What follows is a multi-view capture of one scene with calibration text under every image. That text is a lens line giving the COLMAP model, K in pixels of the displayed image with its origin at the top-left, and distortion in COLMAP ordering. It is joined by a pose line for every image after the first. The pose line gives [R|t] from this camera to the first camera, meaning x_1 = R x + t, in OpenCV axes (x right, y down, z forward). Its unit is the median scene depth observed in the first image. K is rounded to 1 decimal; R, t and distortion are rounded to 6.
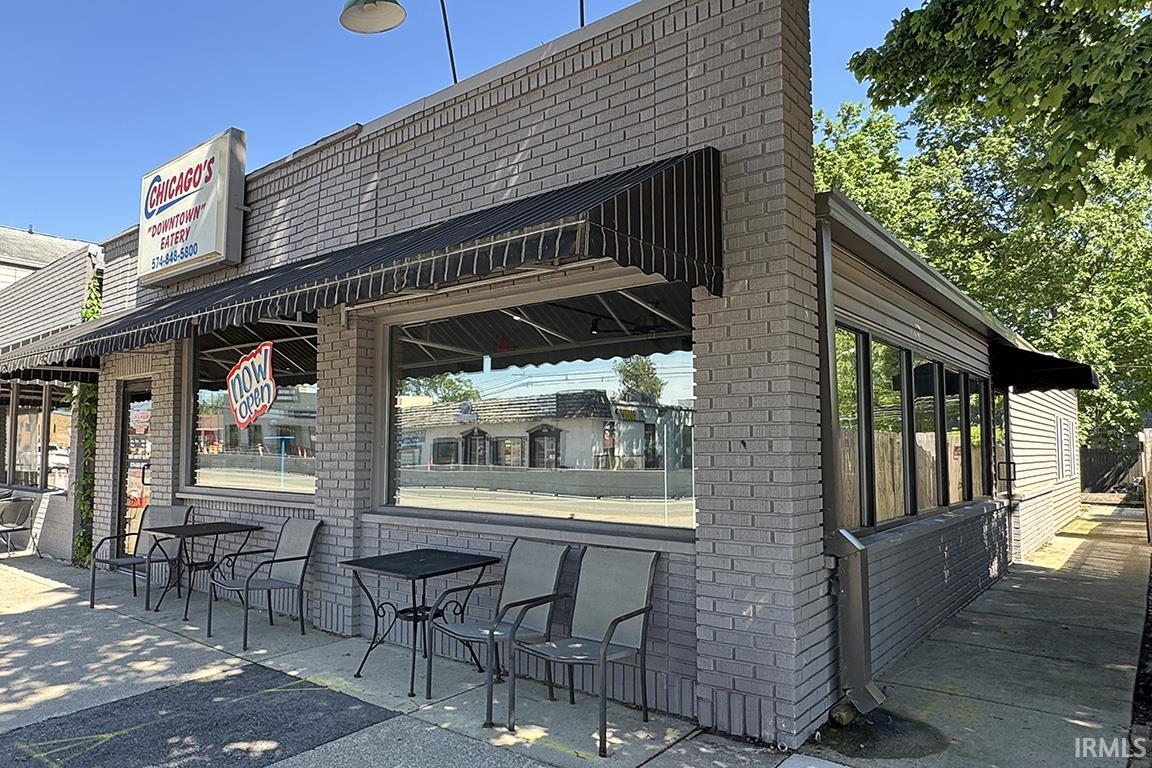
lens RADIAL K [[737.3, 0, 575.1], [0, 737.3, 399.5], [0, 0, 1]] dist [0.000282, -0.000981]
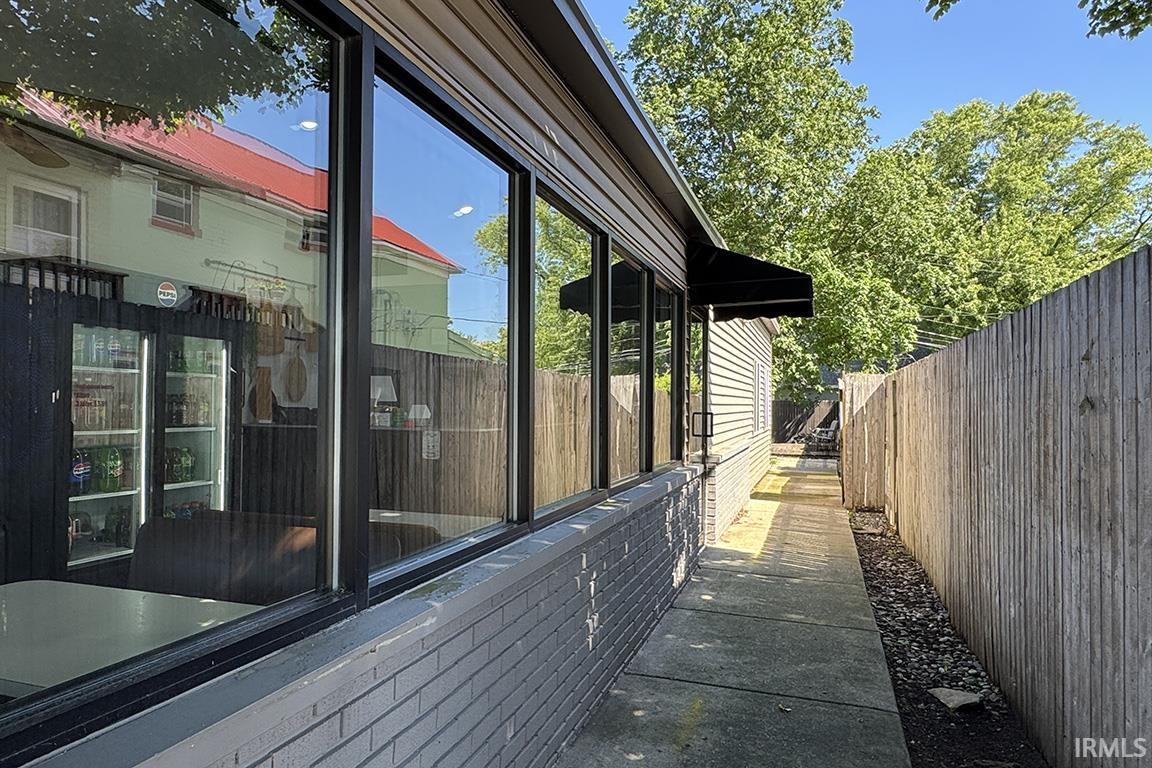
lens RADIAL K [[737.3, 0, 575.1], [0, 737.3, 399.5], [0, 0, 1]] dist [0.000282, -0.000981]
pose [[0.937943, 0.004666, 0.346758, 0.150586], [-0.026763, 0.997901, 0.058962, 0.022997], [-0.345755, -0.064583, 0.936100, 0.254734]]
